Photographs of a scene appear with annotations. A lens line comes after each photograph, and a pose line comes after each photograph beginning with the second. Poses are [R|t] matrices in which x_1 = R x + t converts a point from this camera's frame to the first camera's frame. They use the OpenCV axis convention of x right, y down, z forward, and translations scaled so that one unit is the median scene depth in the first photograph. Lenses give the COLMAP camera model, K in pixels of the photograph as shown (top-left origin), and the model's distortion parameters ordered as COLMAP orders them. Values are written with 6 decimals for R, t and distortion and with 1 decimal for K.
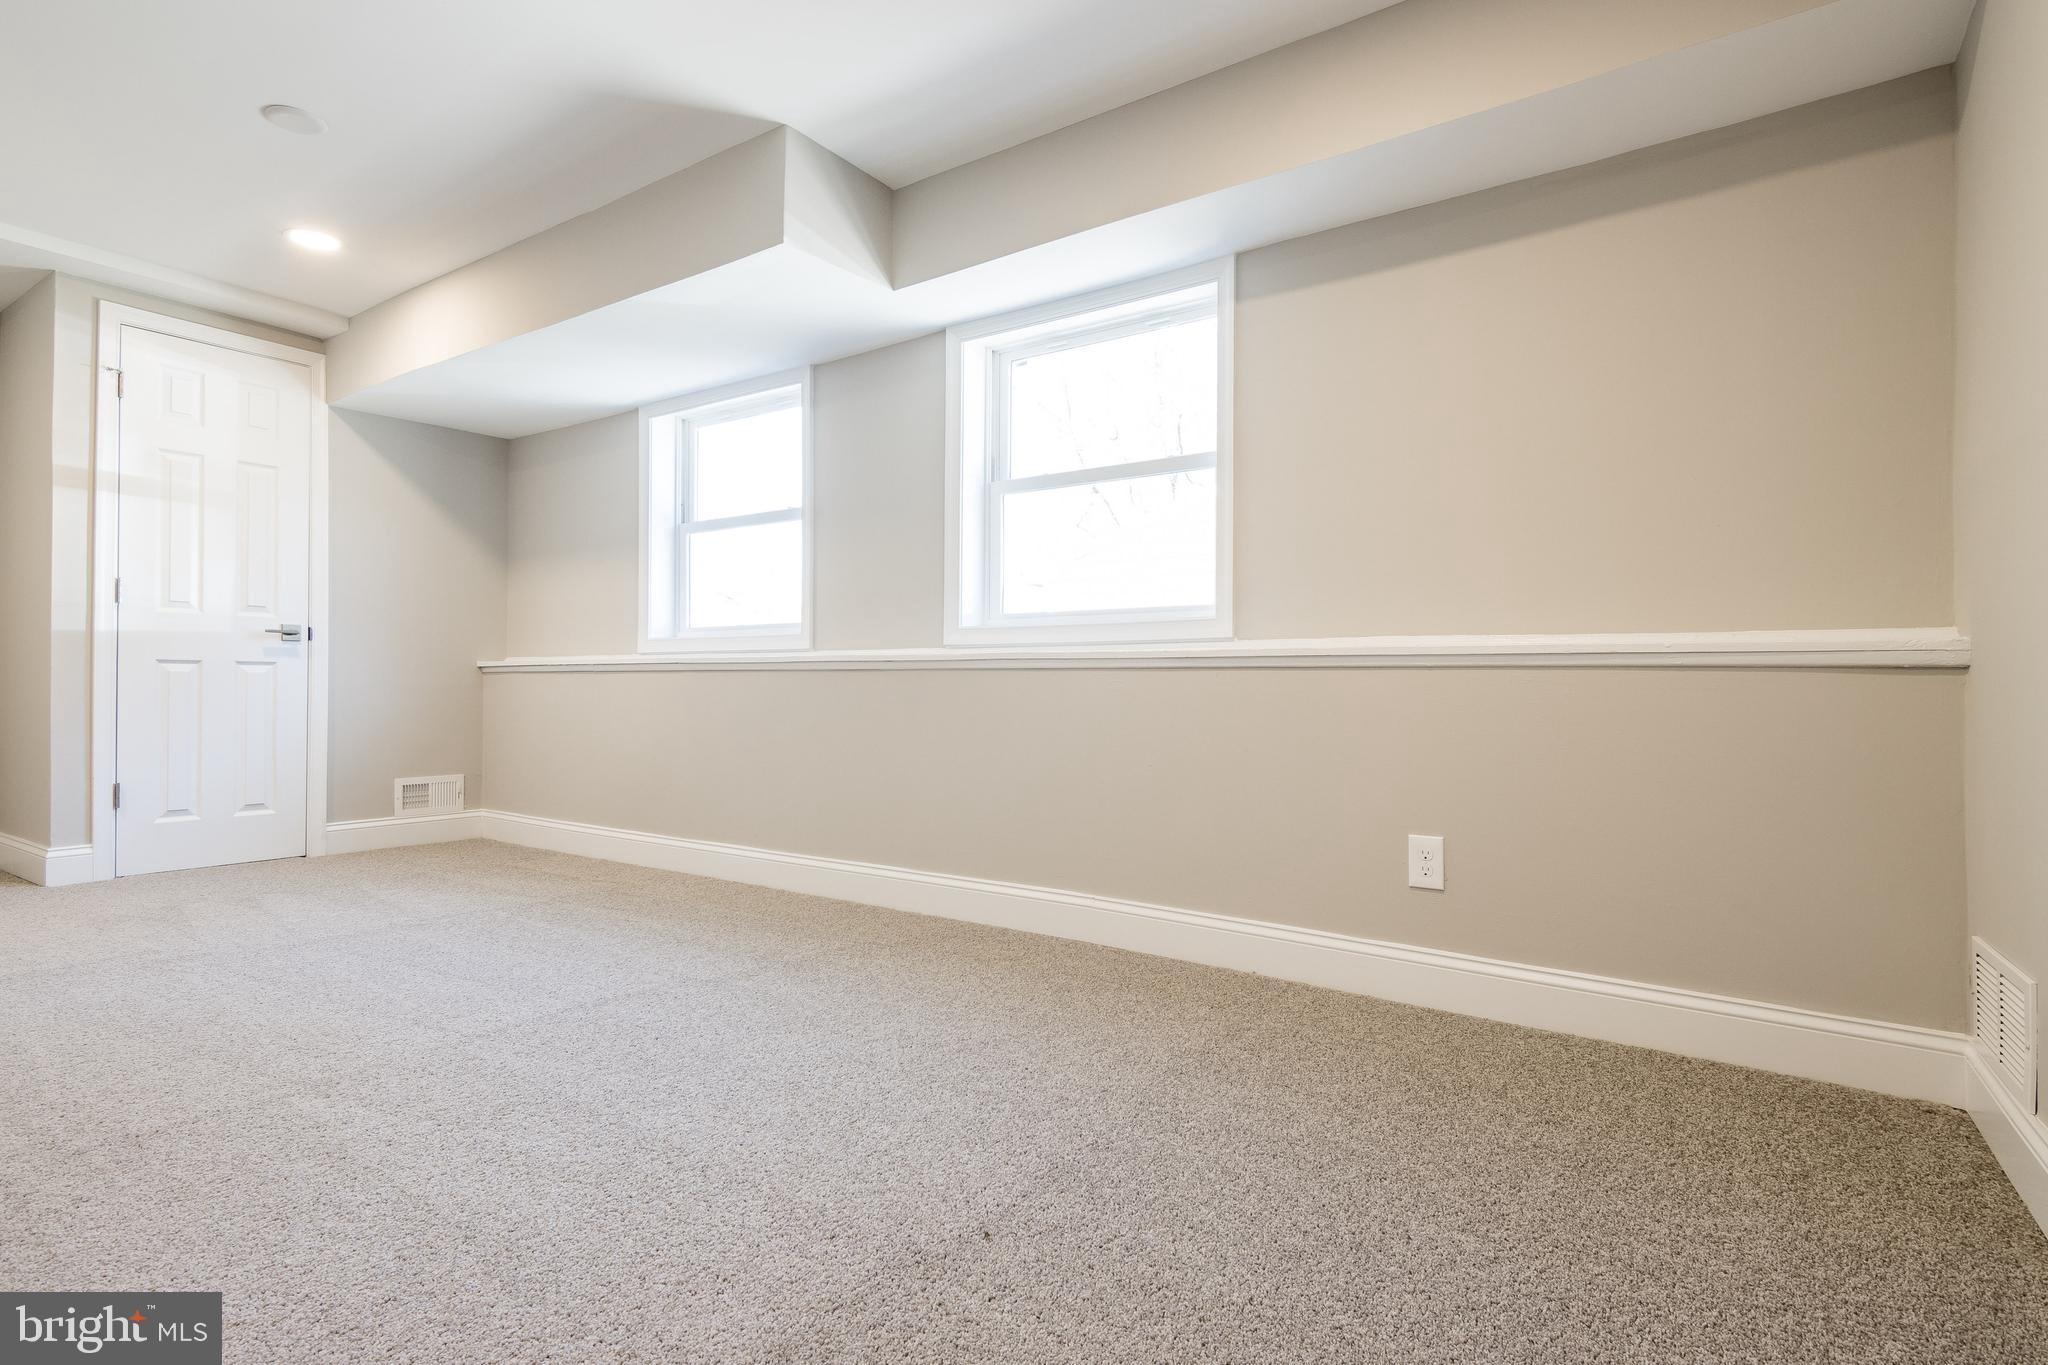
lens RADIAL K [[1028.8, 0, 1011.0], [0, 1028.8, 664.9], [0, 0, 1]] dist [0.006312, -0.000163]
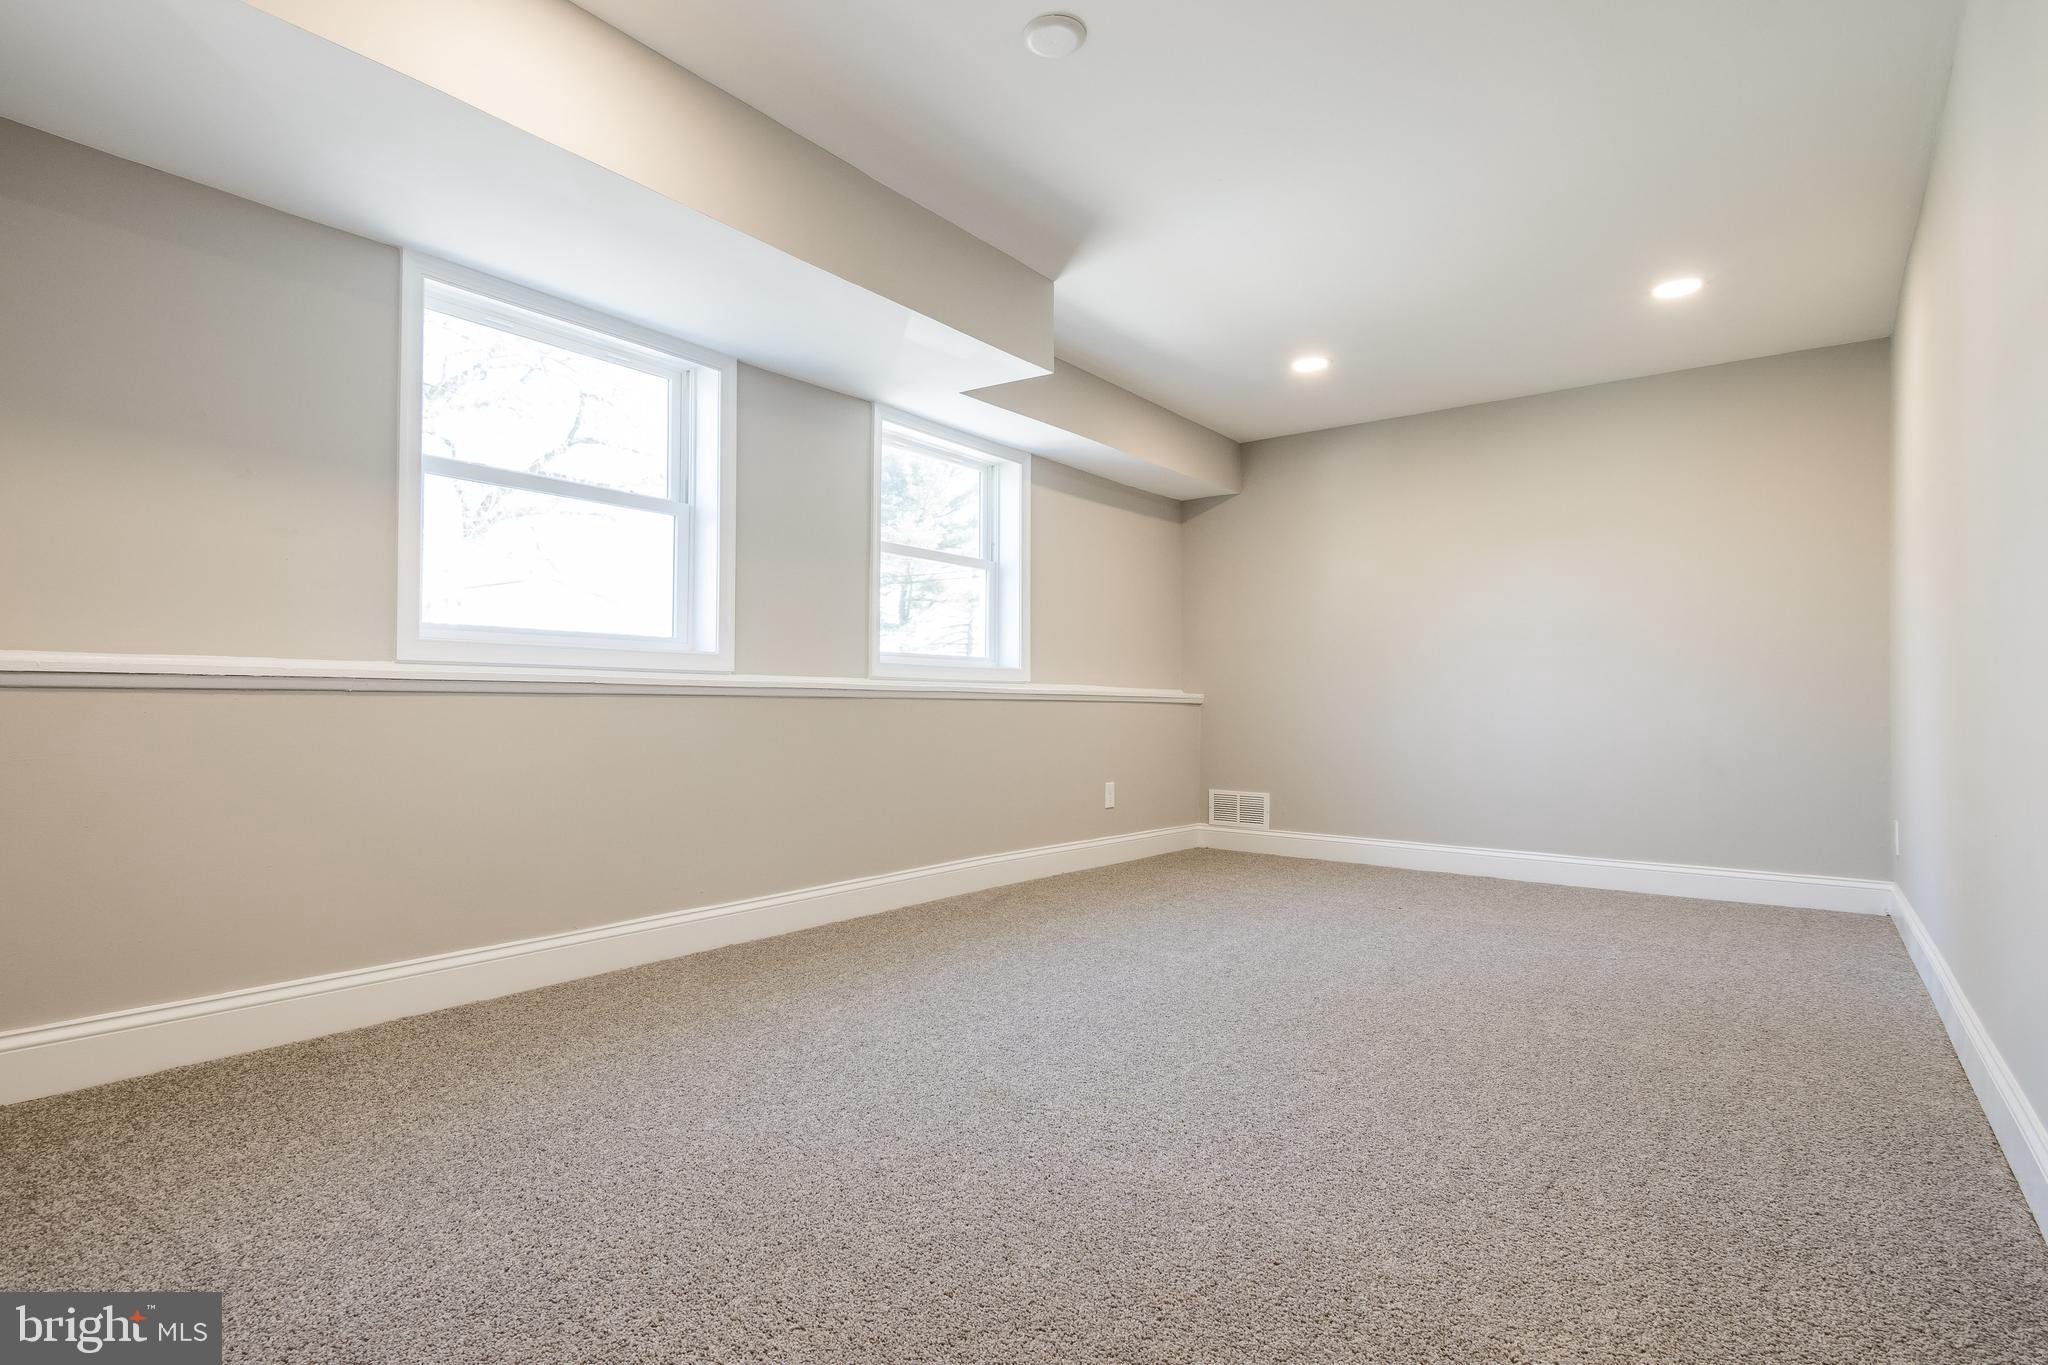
lens RADIAL K [[1028.8, 0, 1011.0], [0, 1028.8, 664.9], [0, 0, 1]] dist [0.006312, -0.000163]
pose [[0.042190, 0.043052, 0.998182, -1.840902], [-0.015698, 0.998976, -0.042423, 0.021918], [-0.998986, -0.013880, 0.042822, 1.218268]]
